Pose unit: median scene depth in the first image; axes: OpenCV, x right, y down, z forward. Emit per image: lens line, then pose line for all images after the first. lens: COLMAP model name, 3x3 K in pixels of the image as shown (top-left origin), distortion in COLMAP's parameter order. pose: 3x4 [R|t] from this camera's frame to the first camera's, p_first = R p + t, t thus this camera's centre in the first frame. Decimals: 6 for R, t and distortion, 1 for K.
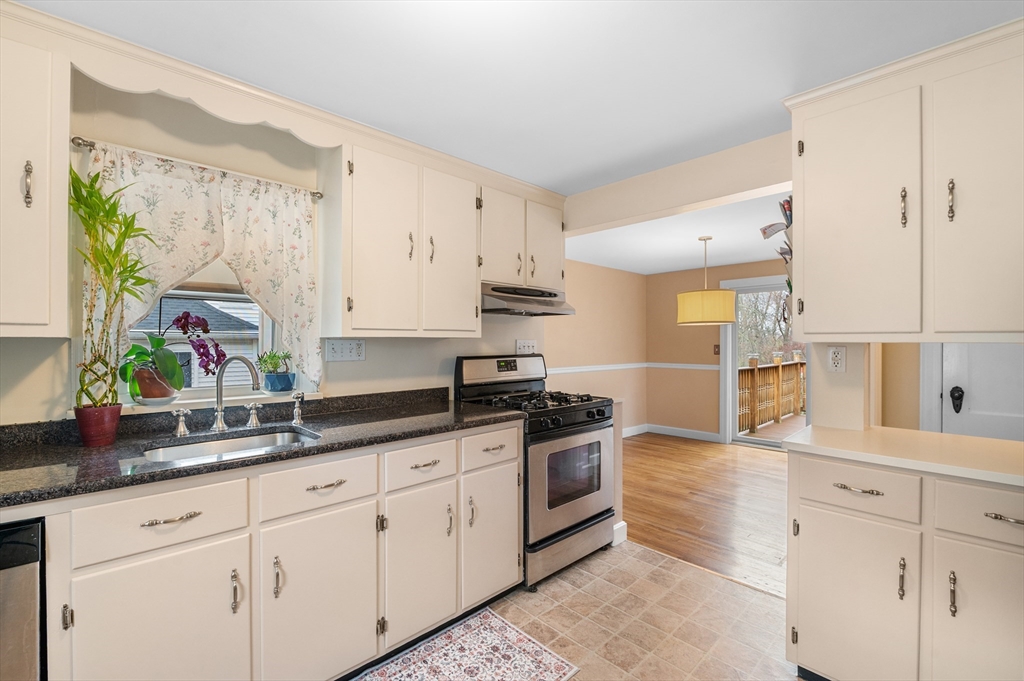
lens RADIAL K [[450.3, 0, 512.0], [0, 450.3, 340.5], [0, 0, 1]] dist [-0.008586, -0.000275]
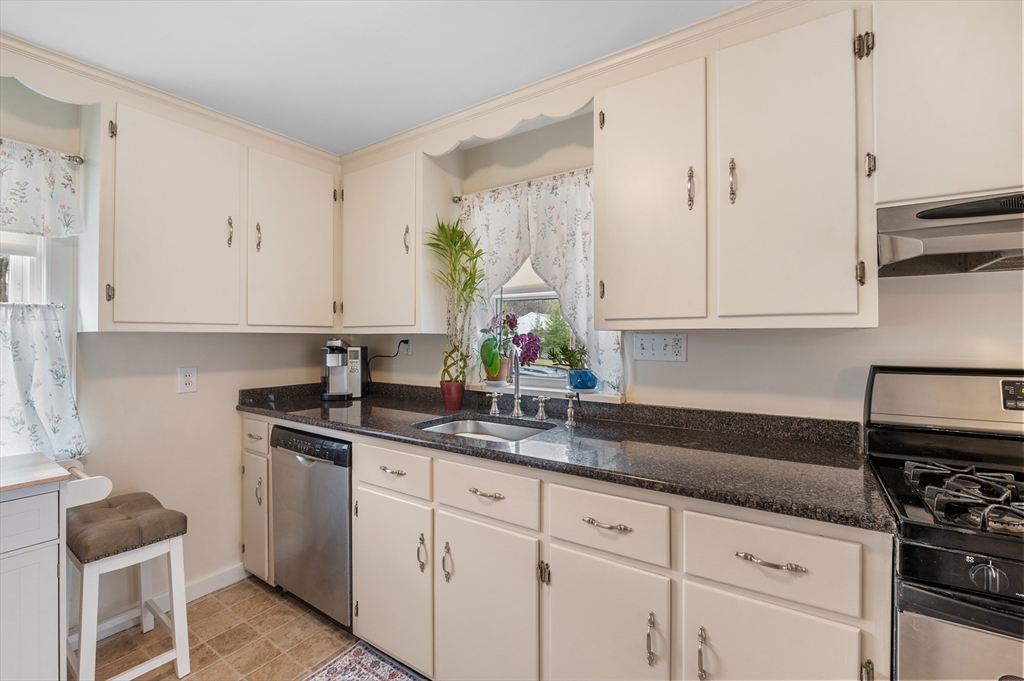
lens RADIAL K [[443.5, 0, 508.1], [0, 443.5, 334.3], [0, 0, 1]] dist [-0.004164, -0.000409]
pose [[0.205960, -0.005291, -0.978546, 0.397672], [0.004593, 0.999980, -0.004440, 0.002106], [0.978550, -0.003580, 0.205980, 0.711059]]
